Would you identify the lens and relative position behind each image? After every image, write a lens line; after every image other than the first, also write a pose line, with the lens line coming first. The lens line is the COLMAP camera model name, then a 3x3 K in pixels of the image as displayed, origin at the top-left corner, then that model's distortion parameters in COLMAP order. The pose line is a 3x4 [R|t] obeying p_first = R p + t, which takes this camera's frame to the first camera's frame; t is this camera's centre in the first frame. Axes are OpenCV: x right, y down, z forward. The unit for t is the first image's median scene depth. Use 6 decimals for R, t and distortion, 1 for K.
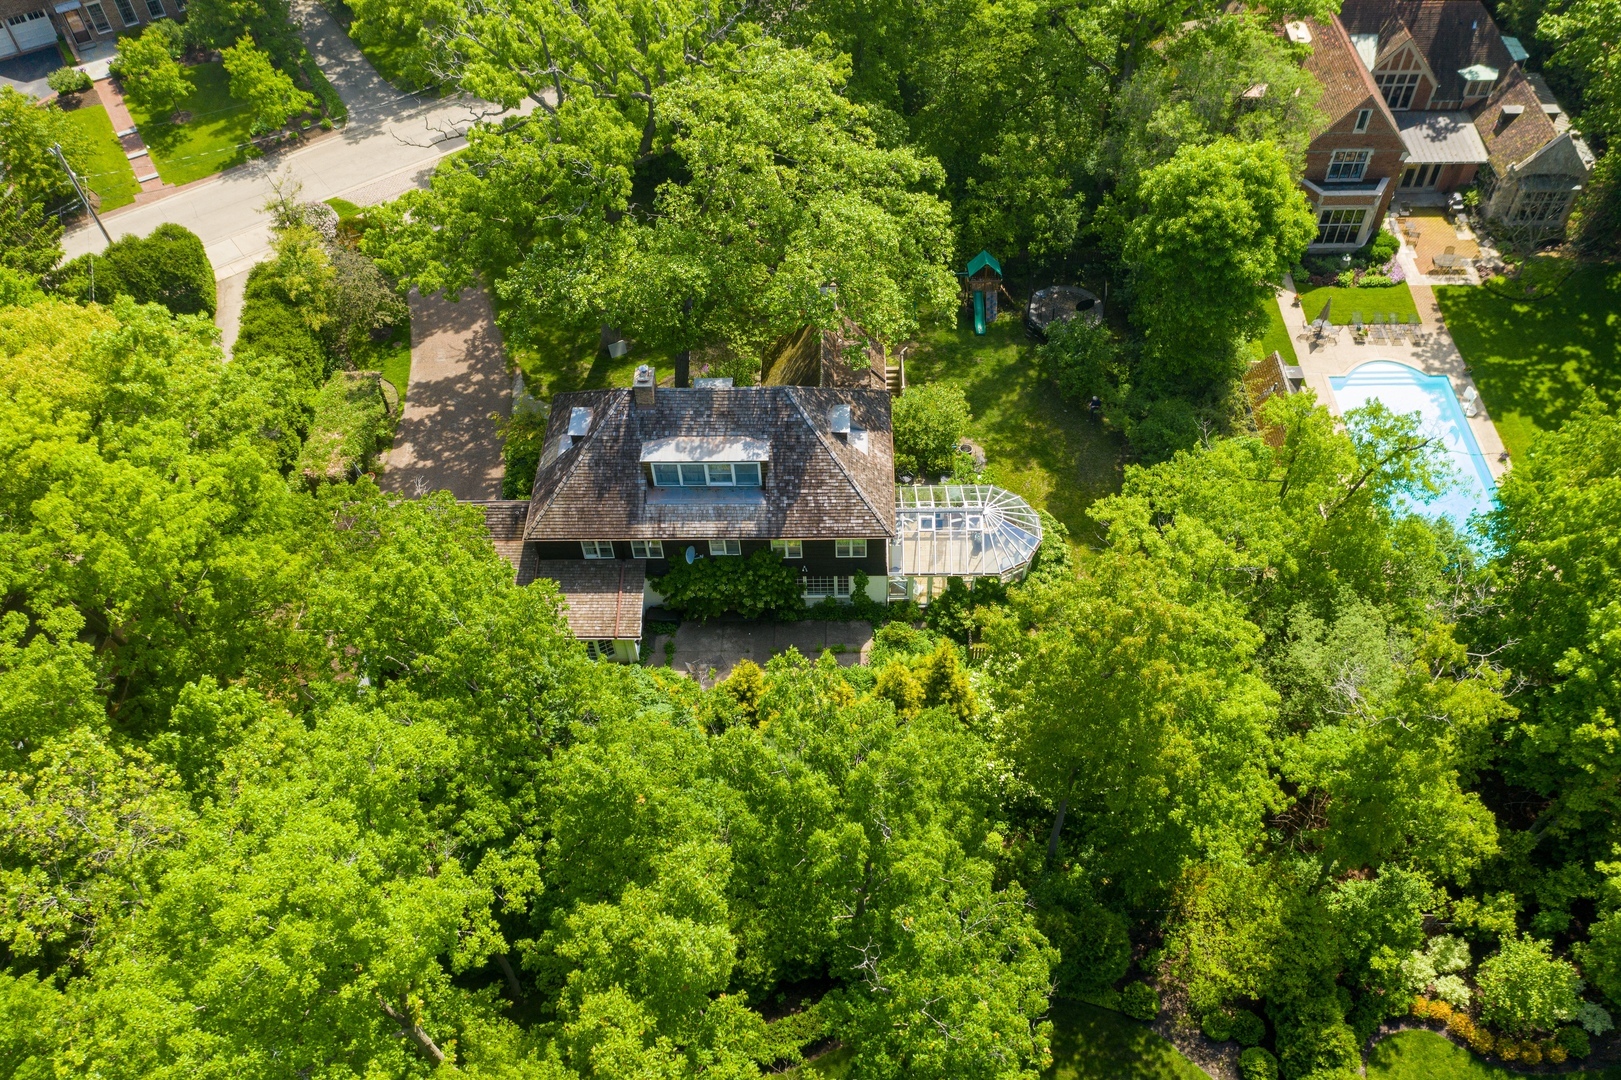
lens RADIAL K [[1276.5, 0, 817.1], [0, 1276.5, 537.2], [0, 0, 1]] dist [-0.020994, 0.009248]
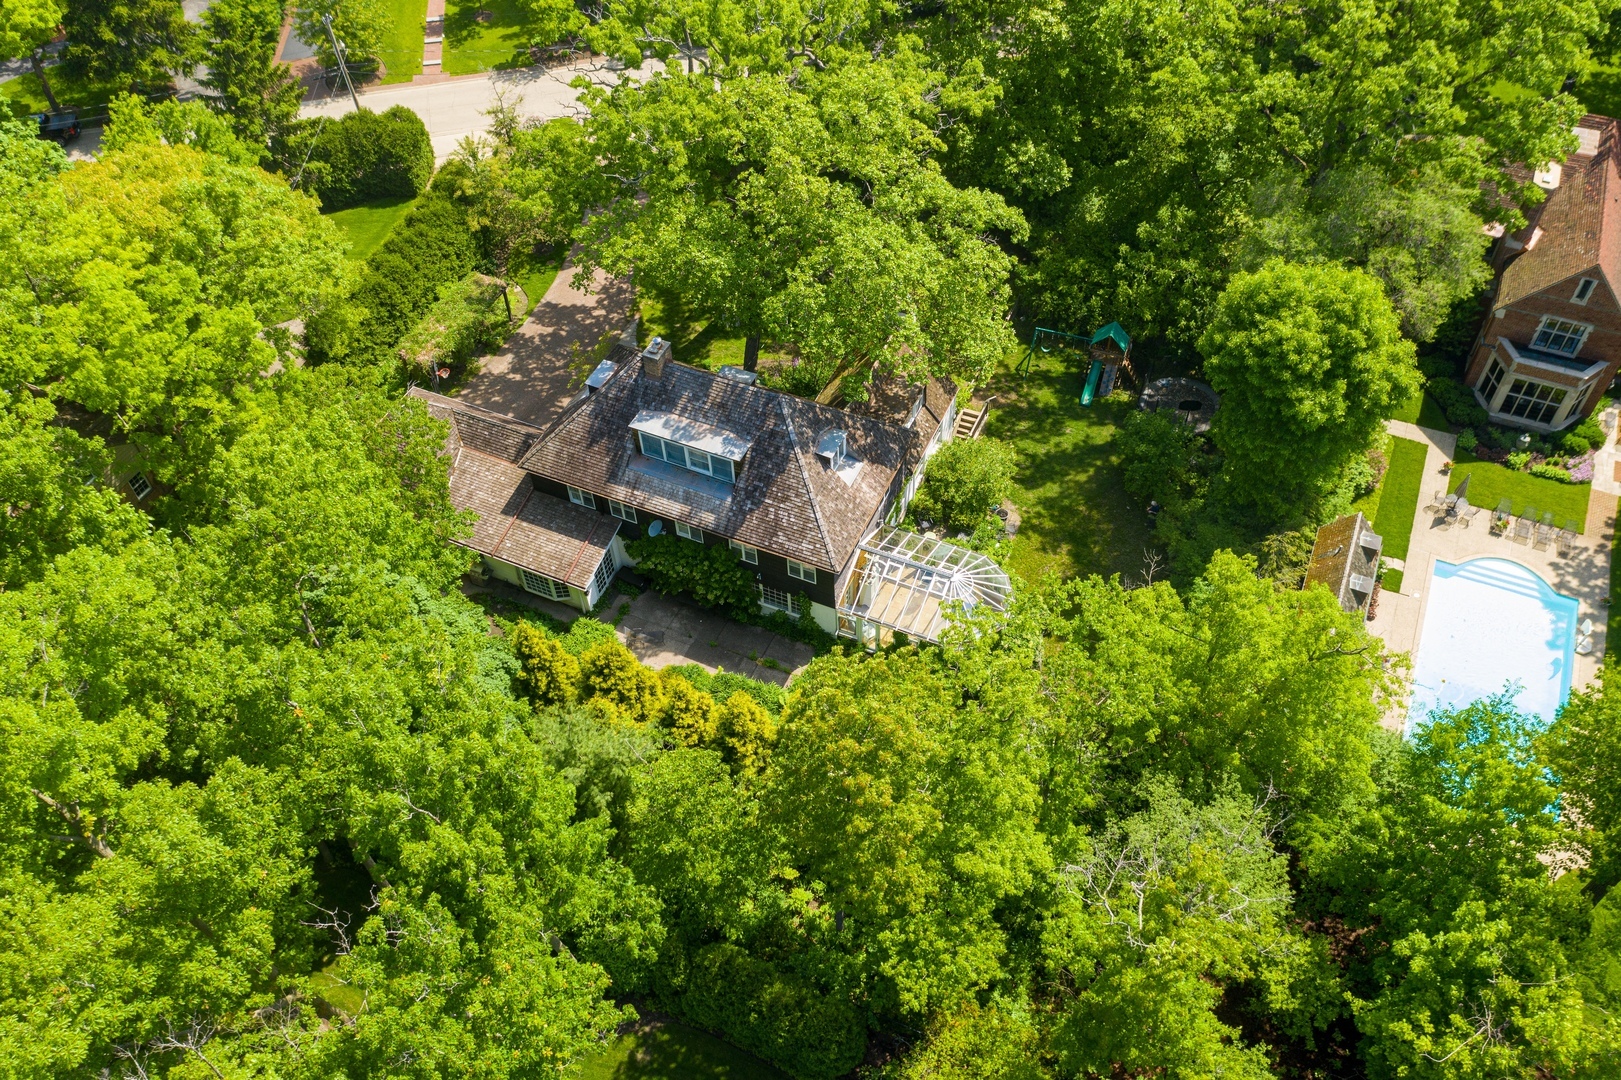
lens RADIAL K [[1276.5, 0, 815.8], [0, 1276.5, 545.5], [0, 0, 1]] dist [-0.020994, 0.009248]
pose [[0.920200, 0.302563, -0.248370, 0.267082], [-0.299447, 0.952739, 0.051183, -0.061610], [0.252118, 0.027275, 0.967312, 0.045525]]
